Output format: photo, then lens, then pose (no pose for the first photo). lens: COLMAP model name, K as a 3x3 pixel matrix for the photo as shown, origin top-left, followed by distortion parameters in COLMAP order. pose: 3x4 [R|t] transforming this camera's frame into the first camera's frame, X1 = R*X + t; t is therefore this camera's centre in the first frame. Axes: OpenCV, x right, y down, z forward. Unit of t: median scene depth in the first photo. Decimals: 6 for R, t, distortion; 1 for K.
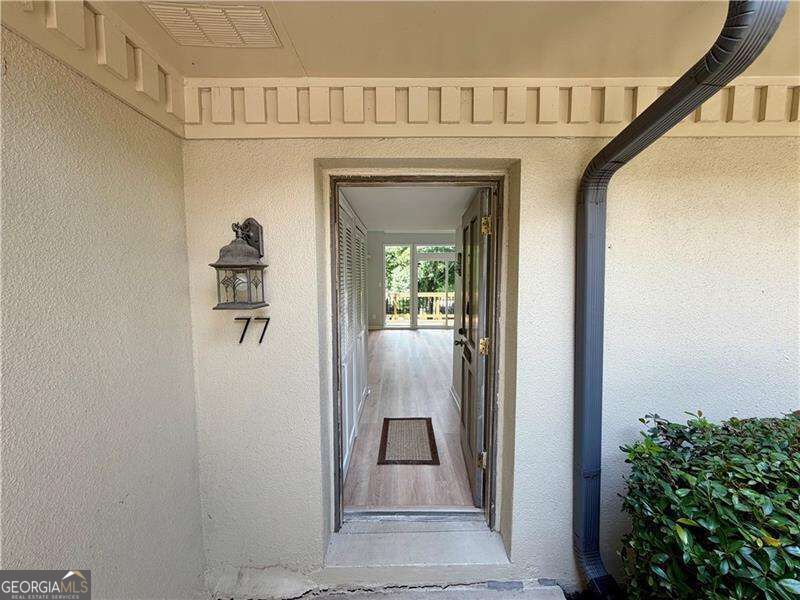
lens RADIAL K [[320.0, 0, 401.0], [0, 320.0, 298.7], [0, 0, 1]] dist [-0.001963, 0.000049]
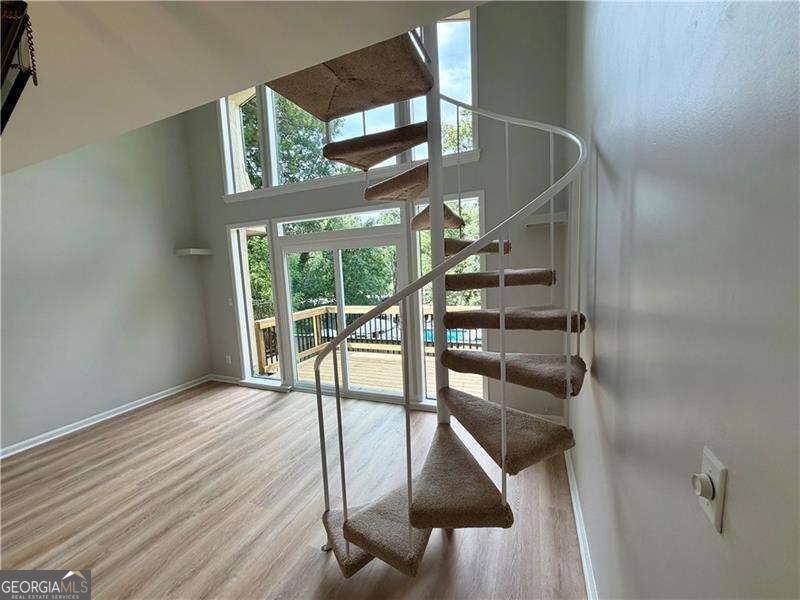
lens RADIAL K [[320.0, 0, 397.5], [0, 320.0, 301.8], [0, 0, 1]] dist [-0.001963, 0.000049]
pose [[0.919778, -0.000076, -0.392439, 0.135233], [0.017240, 0.999042, 0.040215, -0.020686], [0.392060, -0.043754, 0.918899, 0.208107]]
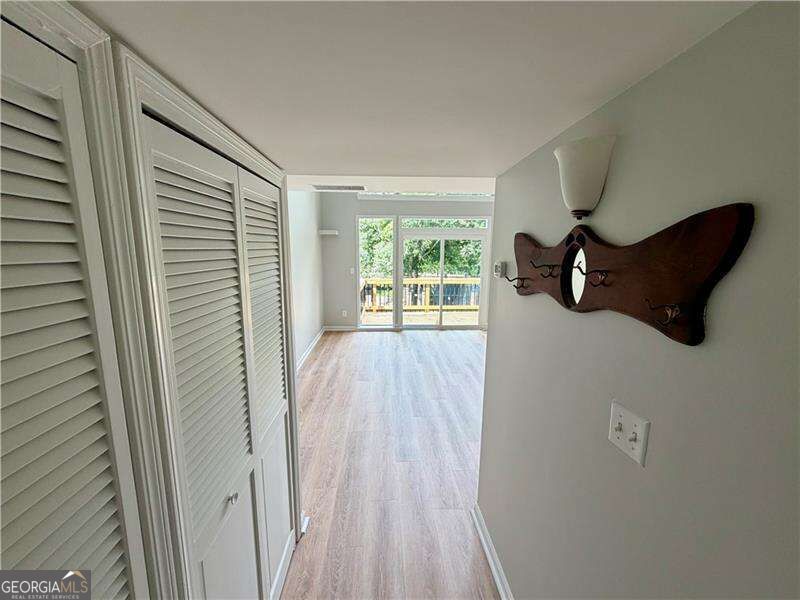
lens RADIAL K [[320.0, 0, 396.7], [0, 320.0, 305.3], [0, 0, 1]] dist [-0.001963, 0.000049]
pose [[0.999267, -0.000465, 0.038275, 0.003032], [-0.003289, 0.995185, 0.097954, -0.012735], [-0.038136, -0.098008, 0.994455, 0.086396]]
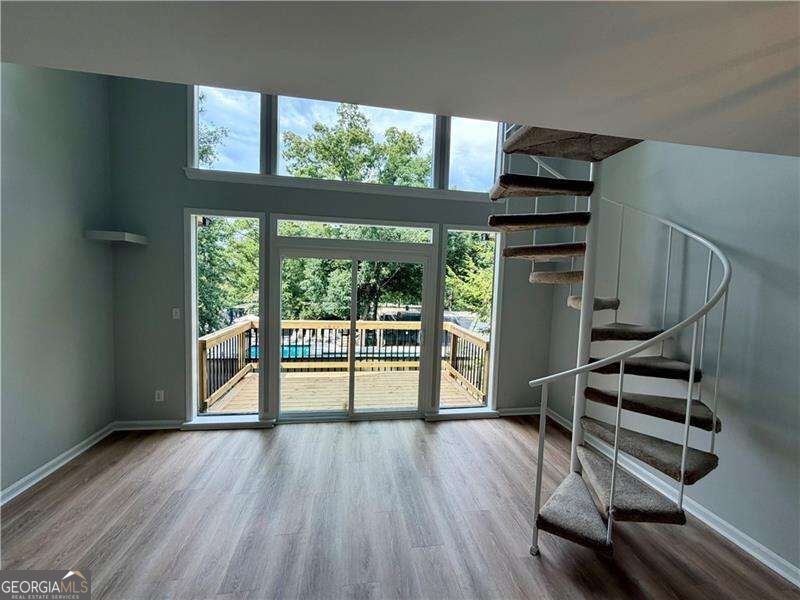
lens RADIAL K [[320.0, 0, 400.9], [0, 320.0, 297.7], [0, 0, 1]] dist [-0.001963, 0.000049]
pose [[0.986741, 0.028085, 0.159855, 0.046469], [-0.025504, 0.999509, -0.018176, -0.021269], [-0.160287, 0.013858, 0.986973, 0.194436]]
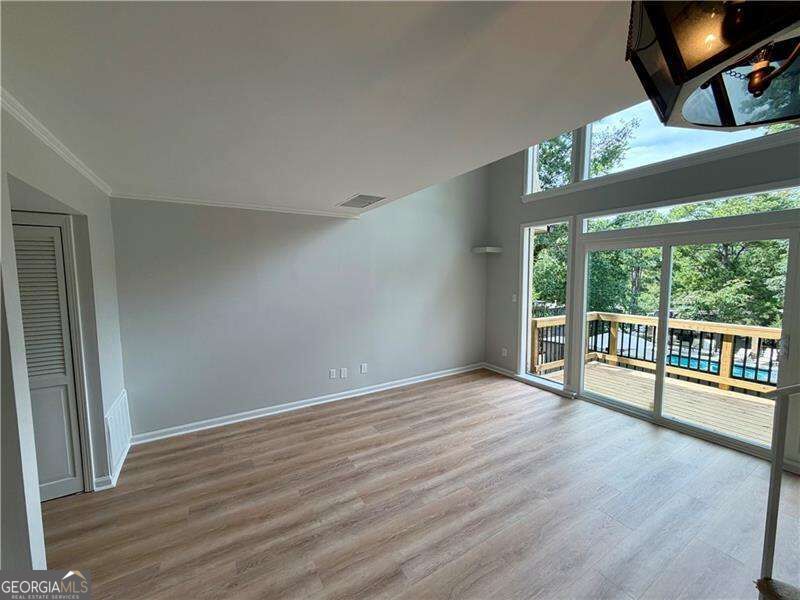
lens RADIAL K [[320.0, 0, 396.0], [0, 320.0, 299.3], [0, 0, 1]] dist [-0.001963, 0.000049]
pose [[0.507941, 0.067450, -0.858747, 0.104262], [-0.059188, 0.997306, 0.043324, -0.018247], [0.859356, 0.028821, 0.510565, 0.180670]]
